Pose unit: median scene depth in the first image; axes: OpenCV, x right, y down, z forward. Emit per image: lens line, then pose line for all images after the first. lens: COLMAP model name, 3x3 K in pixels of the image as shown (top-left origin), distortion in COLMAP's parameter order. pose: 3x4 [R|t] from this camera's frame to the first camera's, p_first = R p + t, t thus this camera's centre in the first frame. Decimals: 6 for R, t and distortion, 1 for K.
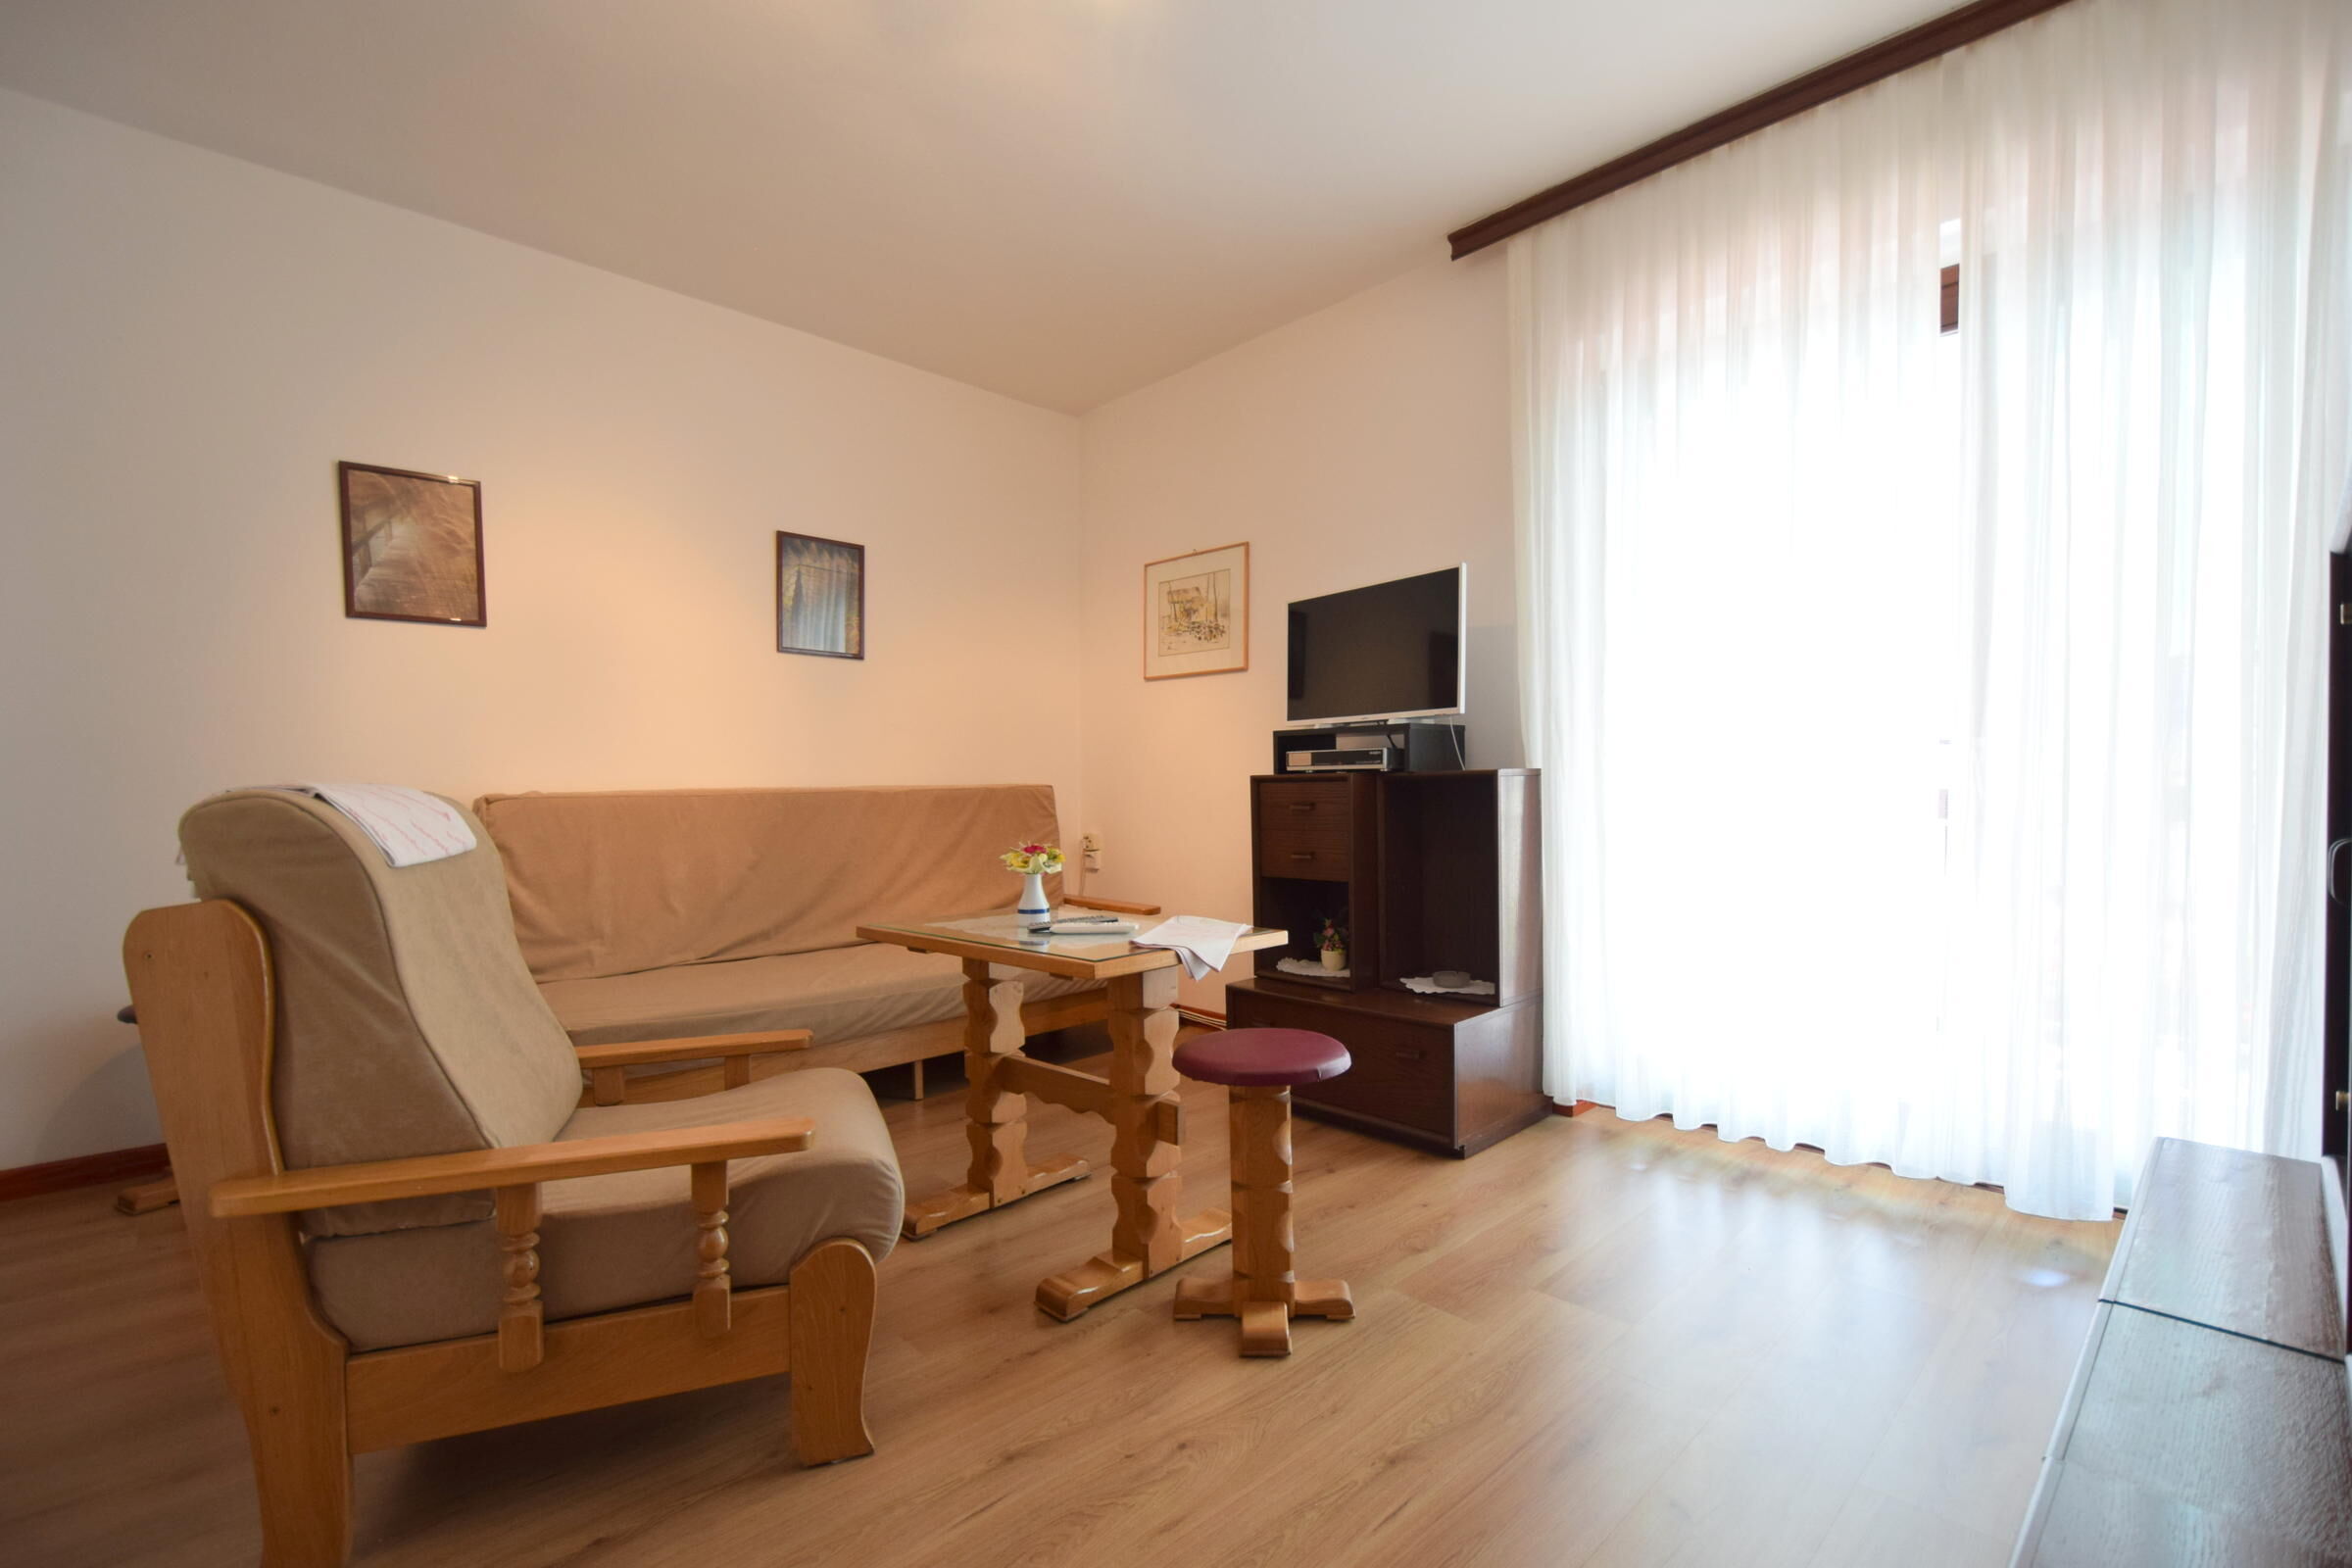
lens RADIAL K [[1063.2, 0, 1173.2], [0, 1063.2, 756.3], [0, 0, 1]] dist [0.000031, -0.000189]
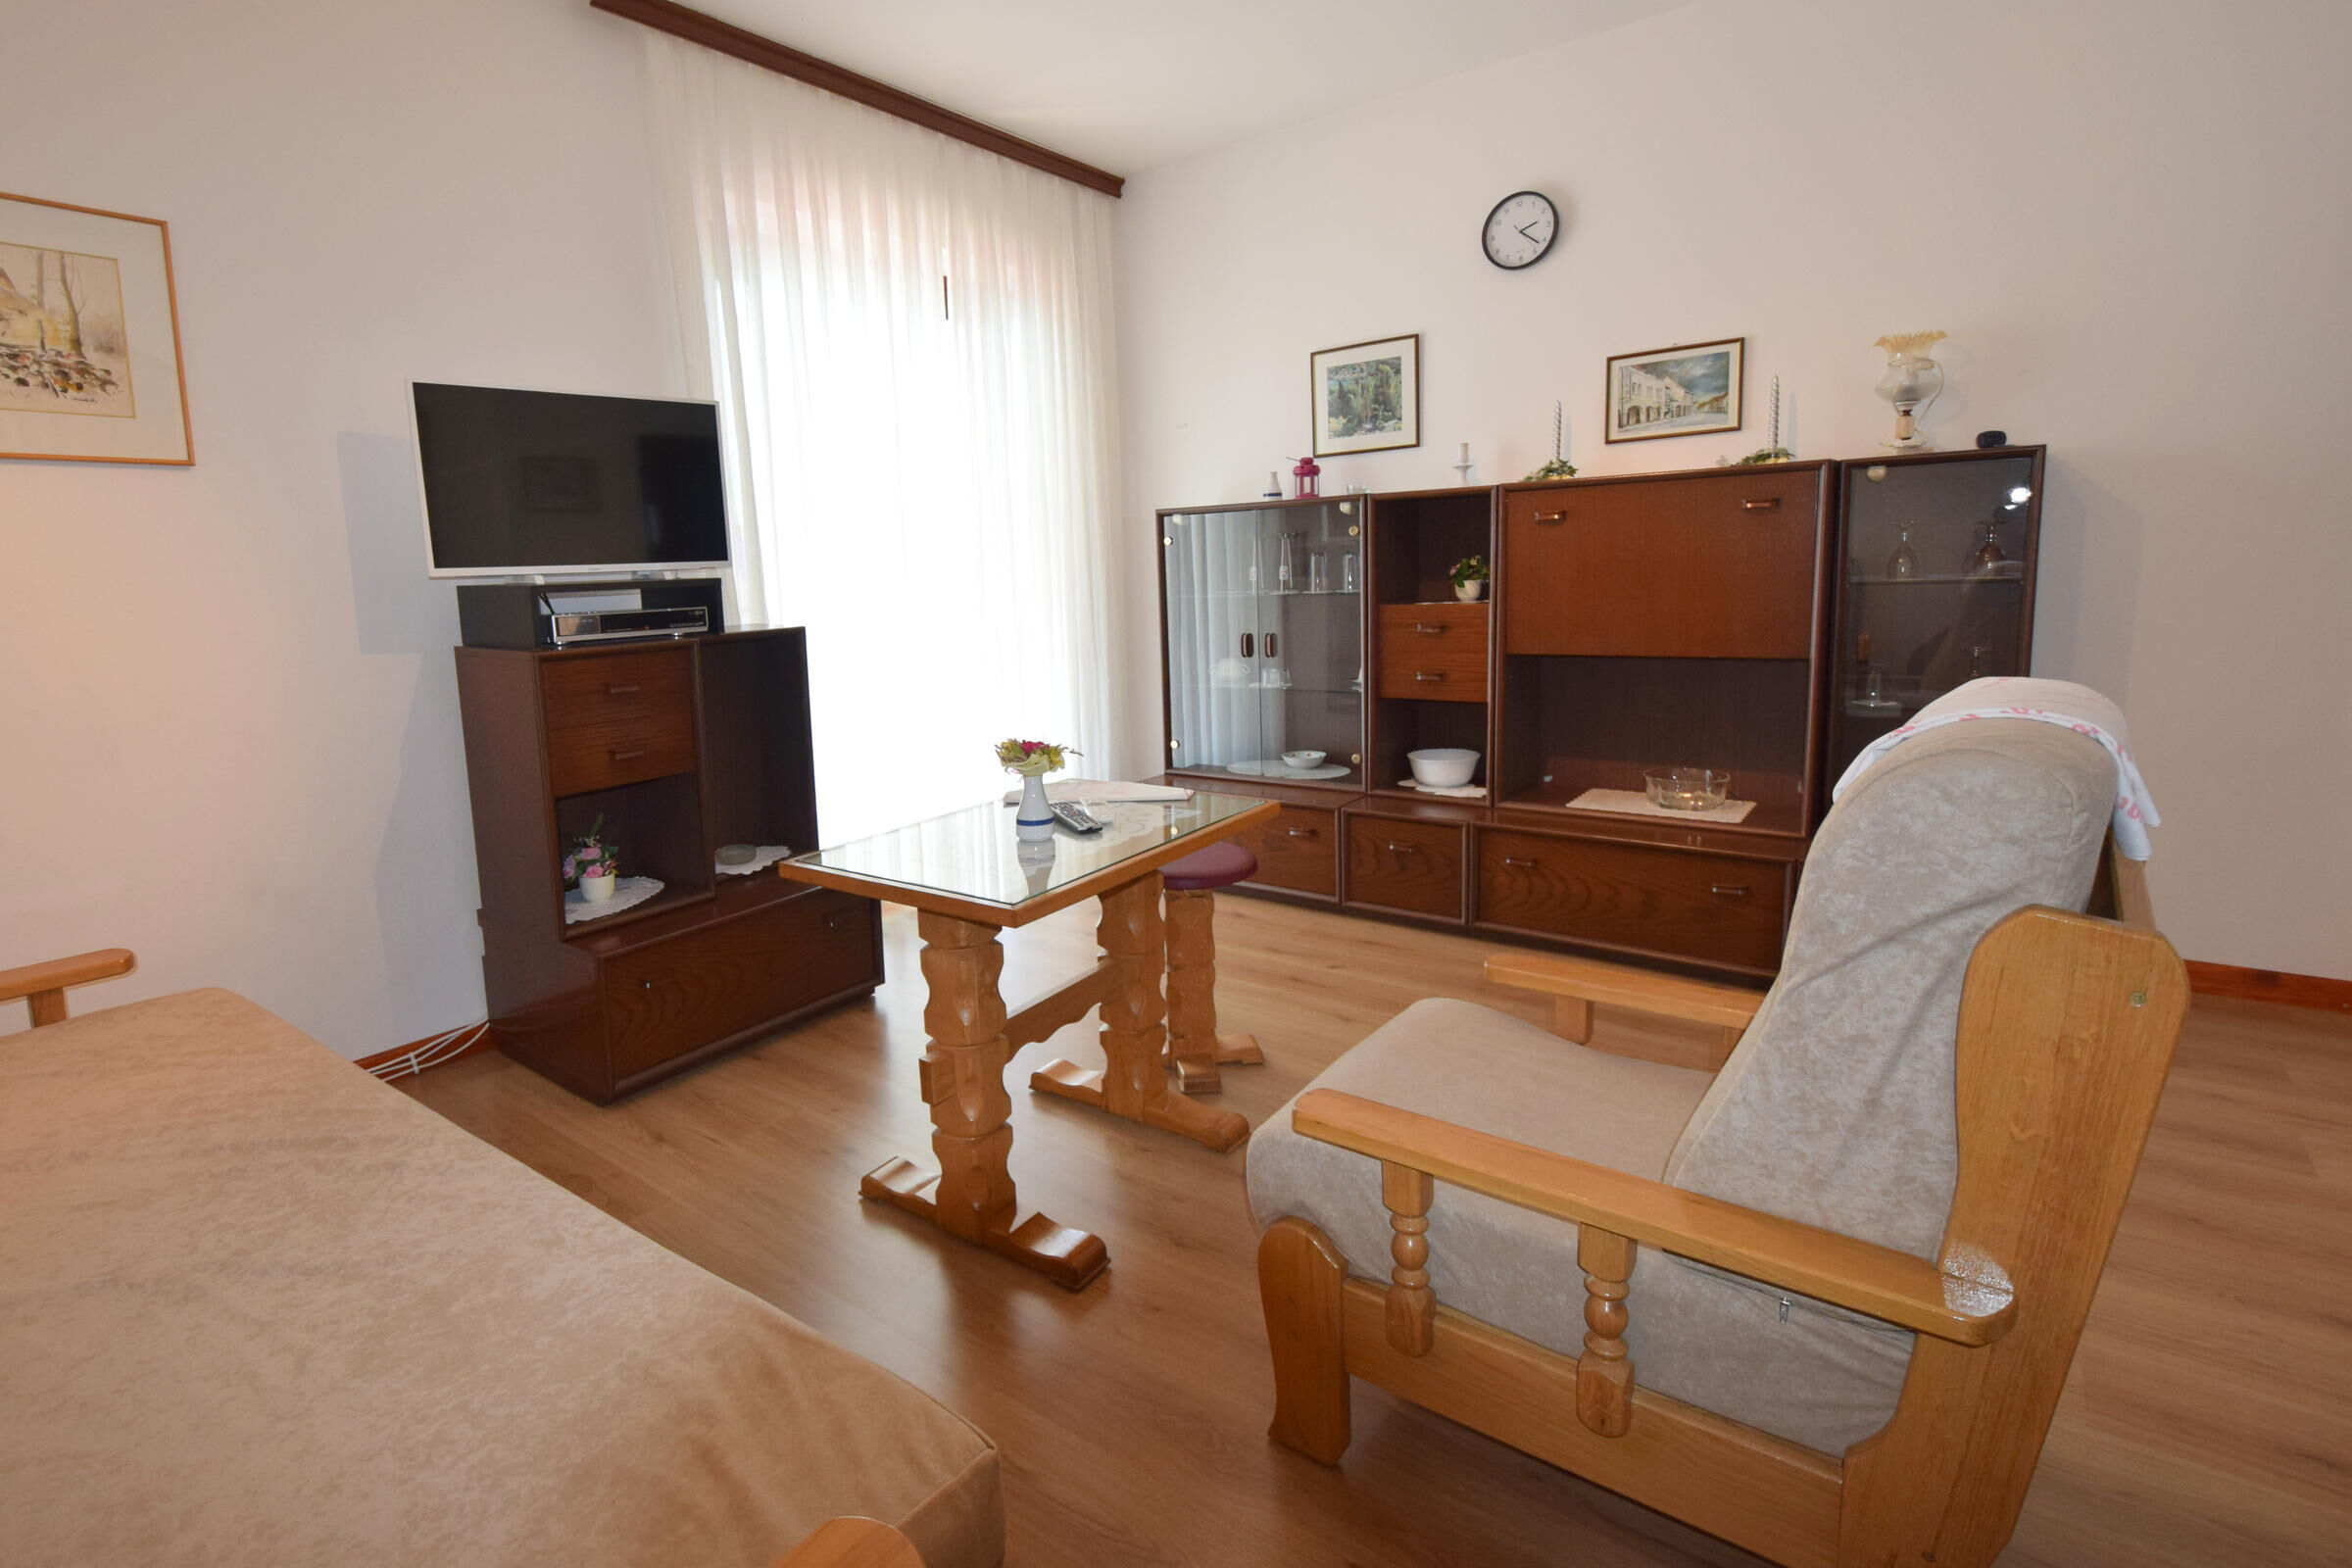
lens RADIAL K [[1063.2, 0, 1173.2], [0, 1063.2, 756.3], [0, 0, 1]] dist [0.000031, -0.000189]
pose [[-0.140545, -0.128965, 0.981639, -0.639706], [0.031538, 0.990394, 0.134631, 0.006087], [-0.989572, 0.049881, -0.135128, 0.688373]]
